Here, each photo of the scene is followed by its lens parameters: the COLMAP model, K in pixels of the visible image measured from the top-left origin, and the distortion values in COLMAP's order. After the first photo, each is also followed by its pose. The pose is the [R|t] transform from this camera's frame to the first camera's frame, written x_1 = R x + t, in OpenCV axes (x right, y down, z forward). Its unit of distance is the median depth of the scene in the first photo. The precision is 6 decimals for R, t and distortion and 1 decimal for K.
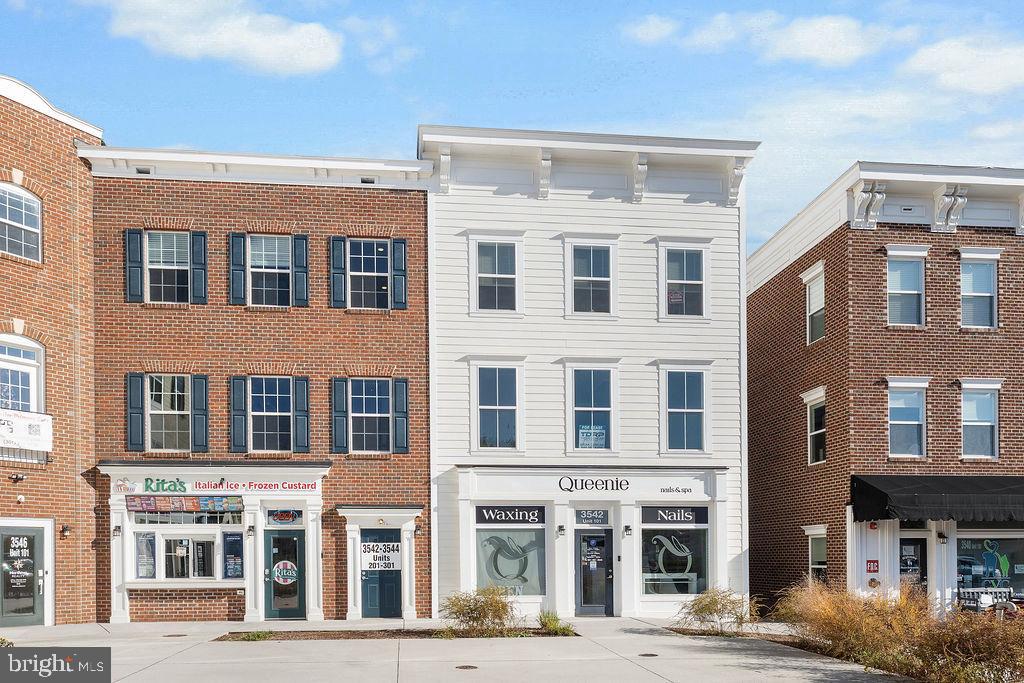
lens RADIAL K [[447.1, 0, 512.8], [0, 447.1, 347.8], [0, 0, 1]] dist [0.006740, -0.001877]
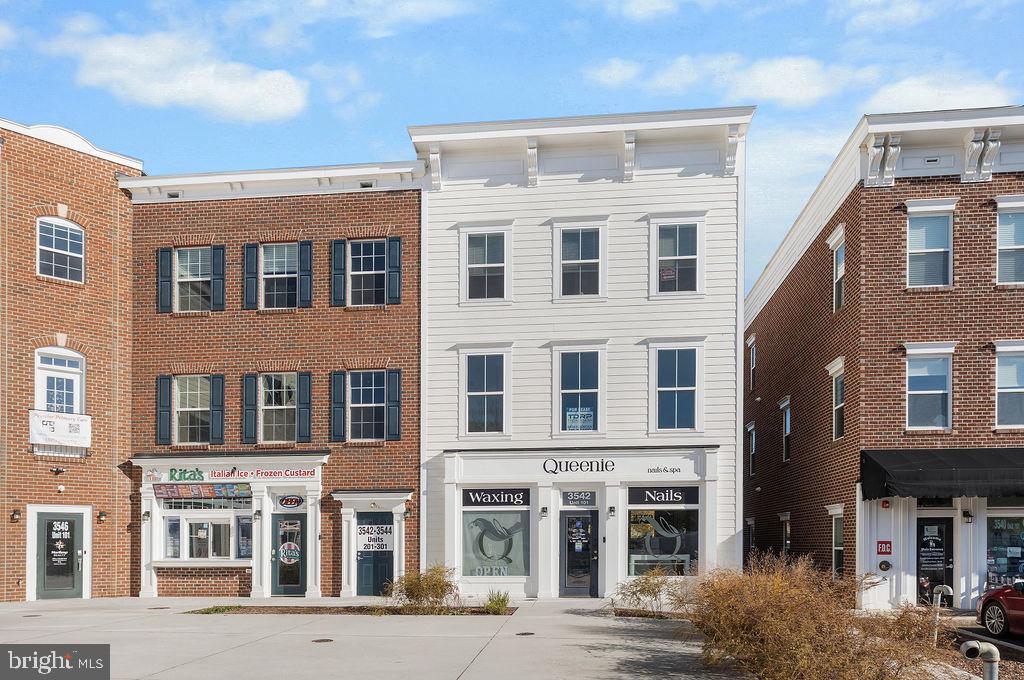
lens RADIAL K [[437.4, 0, 511.8], [0, 437.4, 334.4], [0, 0, 1]] dist [0.004713, -0.000670]
pose [[0.991873, -0.054822, -0.114815, 0.148758], [0.054869, 0.998490, -0.002756, 0.003833], [0.114793, -0.003566, 0.993383, 0.006261]]
